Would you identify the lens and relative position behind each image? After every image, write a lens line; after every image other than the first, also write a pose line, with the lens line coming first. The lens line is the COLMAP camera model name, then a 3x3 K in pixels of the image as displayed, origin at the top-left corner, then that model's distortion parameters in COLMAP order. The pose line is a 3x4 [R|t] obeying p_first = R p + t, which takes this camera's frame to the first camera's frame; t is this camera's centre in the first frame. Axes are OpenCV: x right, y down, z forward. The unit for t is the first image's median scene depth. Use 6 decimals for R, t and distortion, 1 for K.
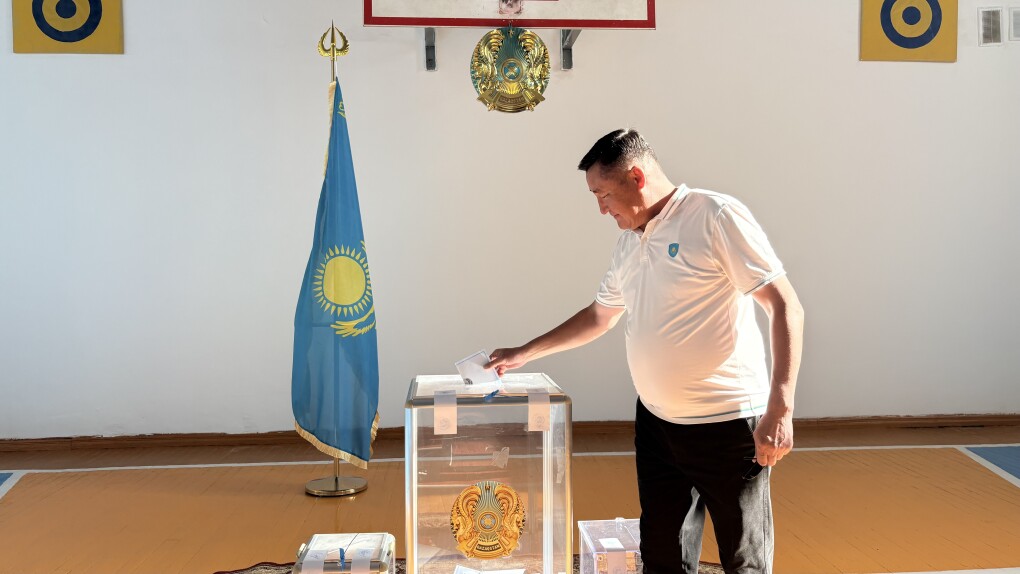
lens RADIAL K [[770.6, 0, 512.4], [0, 770.6, 293.4], [0, 0, 1]] dist [0.010572, 0.001237]
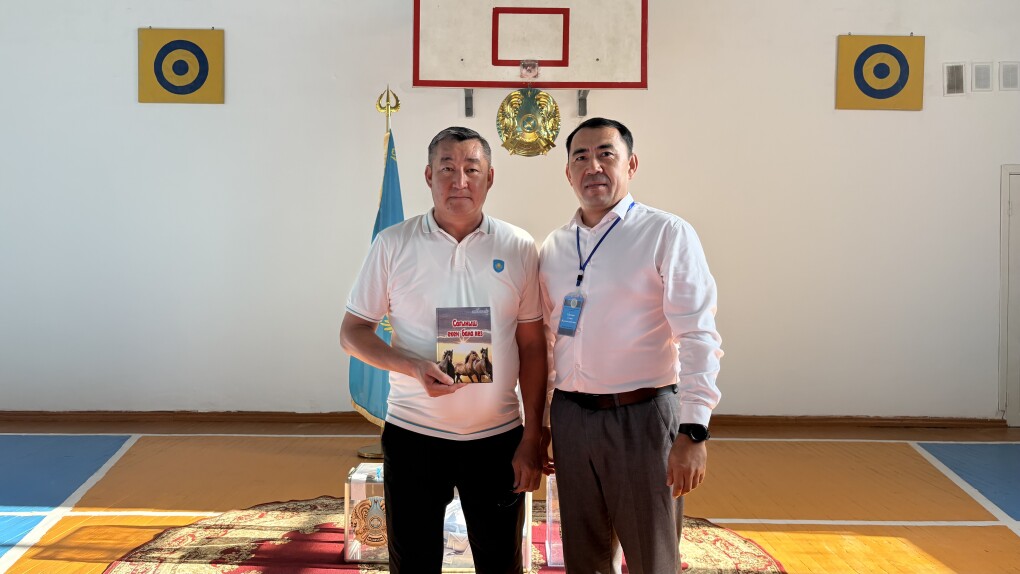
lens RADIAL K [[764.3, 0, 518.1], [0, 764.3, 289.3], [0, 0, 1]] dist [0.026720, -0.000264]
pose [[0.997542, 0.019761, -0.067223, 0.072620], [-0.021139, 0.999580, -0.019848, 0.004871], [0.066803, 0.021221, 0.997541, -0.238938]]
